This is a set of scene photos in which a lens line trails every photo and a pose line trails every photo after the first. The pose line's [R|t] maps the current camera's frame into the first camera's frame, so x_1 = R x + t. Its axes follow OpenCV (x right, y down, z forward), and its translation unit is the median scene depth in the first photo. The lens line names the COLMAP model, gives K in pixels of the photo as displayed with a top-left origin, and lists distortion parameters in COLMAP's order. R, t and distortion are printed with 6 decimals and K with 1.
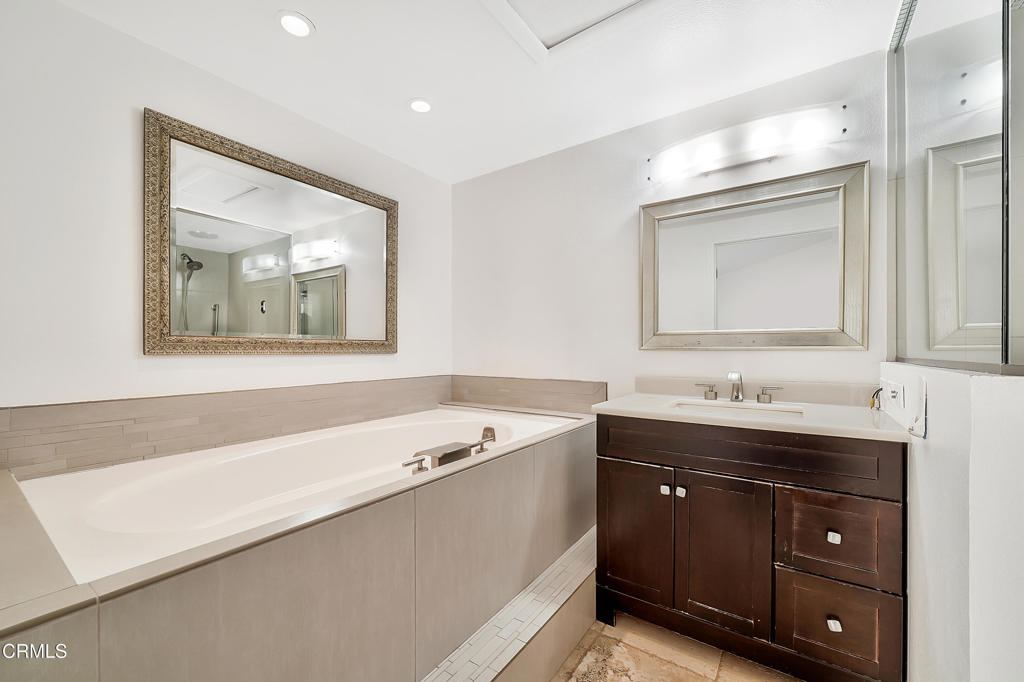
lens RADIAL K [[411.6, 0, 511.3], [0, 411.6, 344.9], [0, 0, 1]] dist [0.000071, 0.000020]
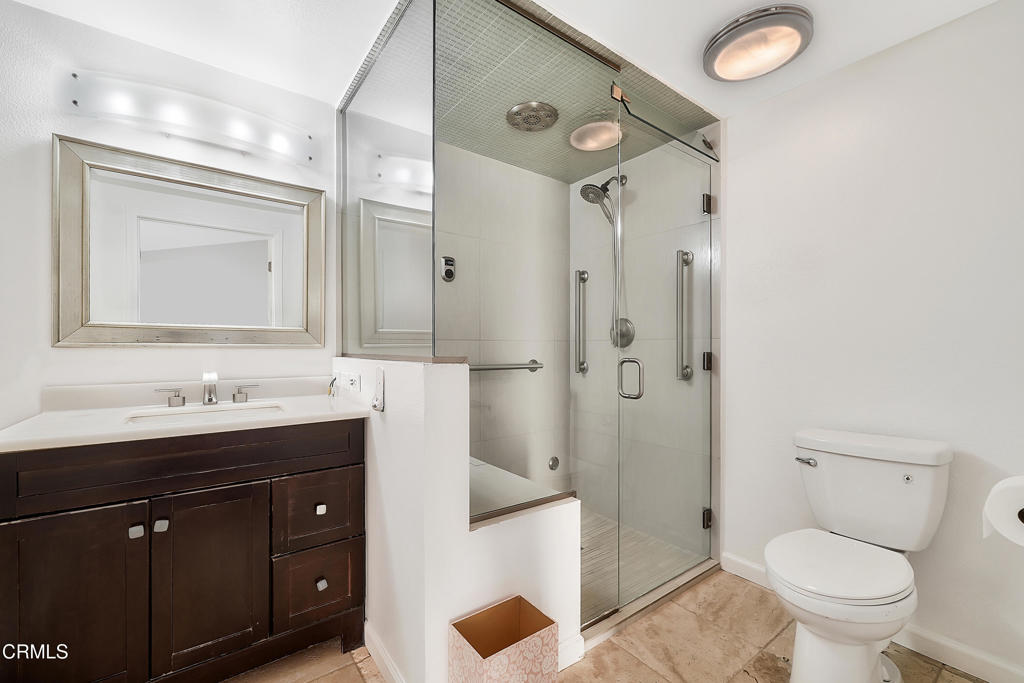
lens RADIAL K [[420.9, 0, 512.0], [0, 420.9, 341.5], [0, 0, 1]] dist [-0.000926, 0.000093]
pose [[0.318701, 0.014090, 0.947751, -0.136251], [-0.011406, 0.999874, -0.011029, 0.002123], [-0.947787, -0.007295, 0.318821, 0.092948]]
